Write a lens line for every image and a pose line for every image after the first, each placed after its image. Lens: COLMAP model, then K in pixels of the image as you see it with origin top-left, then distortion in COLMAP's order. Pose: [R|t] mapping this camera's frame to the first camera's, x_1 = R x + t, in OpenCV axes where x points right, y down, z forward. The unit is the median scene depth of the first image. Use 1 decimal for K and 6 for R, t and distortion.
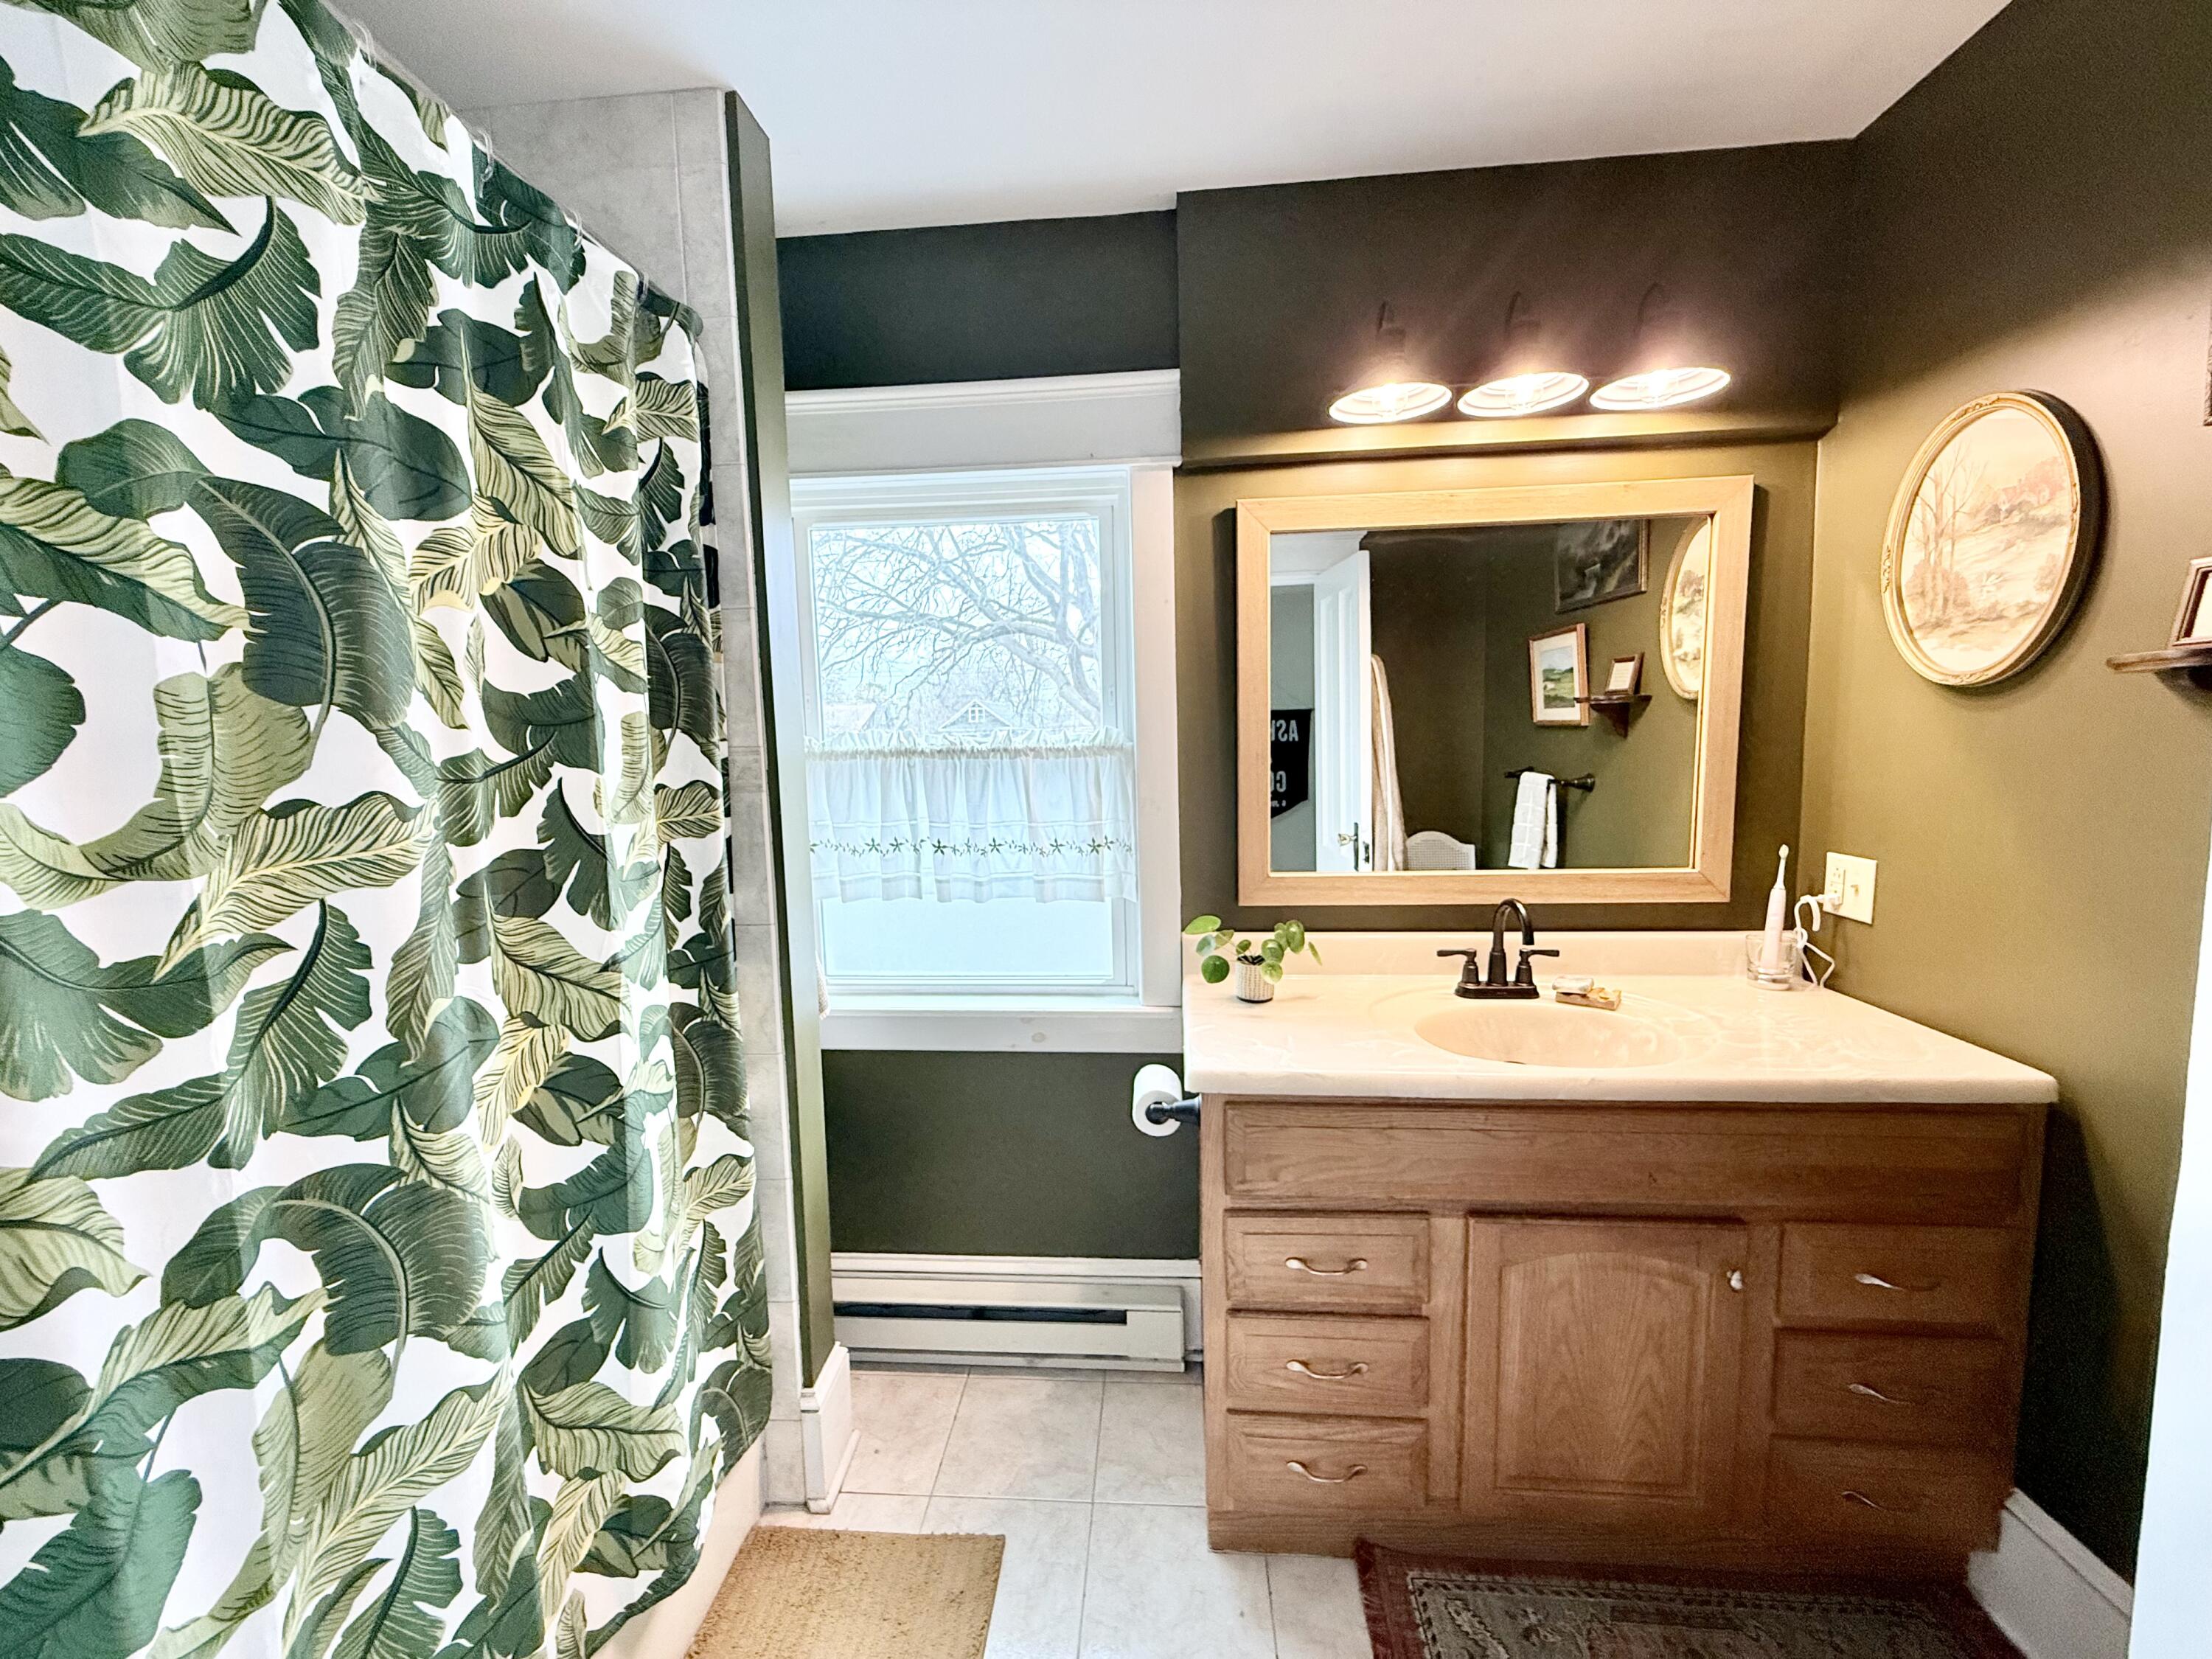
lens RADIAL K [[882.7, 0, 1103.0], [0, 882.7, 829.0], [0, 0, 1]] dist [0.001351, 0.000178]
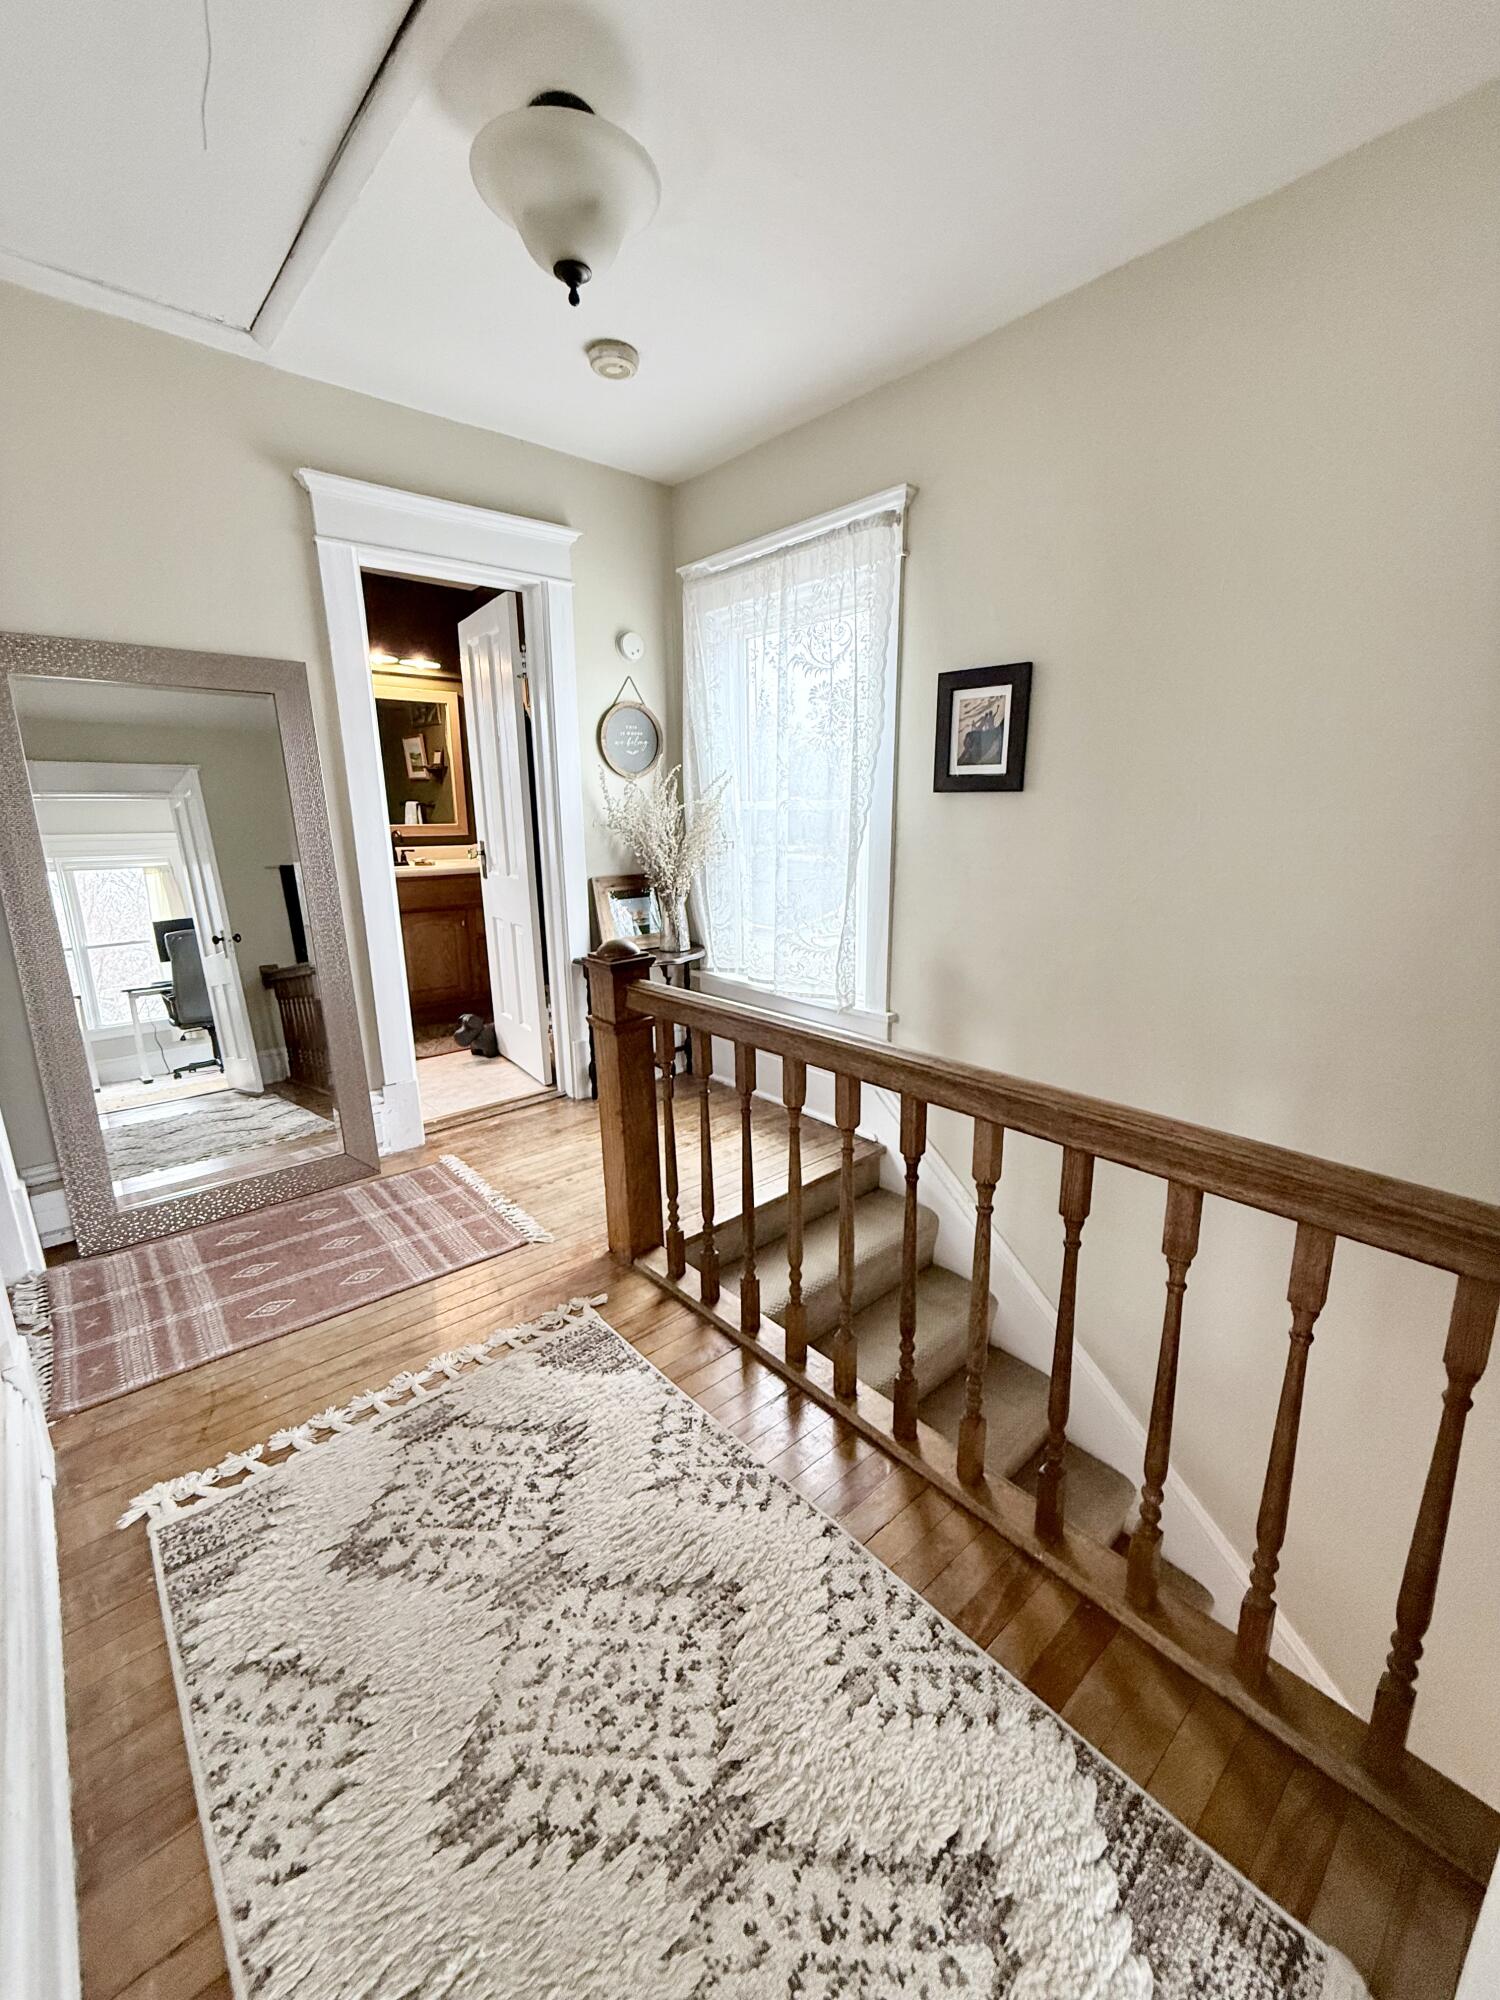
lens RADIAL K [[798.1, 0, 749.8], [0, 798.1, 996.4], [0, 0, 1]] dist [0.001351, 0.000178]
pose [[0.692767, -0.148346, 0.705739, -0.441523], [0.057645, 0.986874, 0.150856, 0.181799], [-0.718854, -0.063826, 0.692225, -1.119161]]
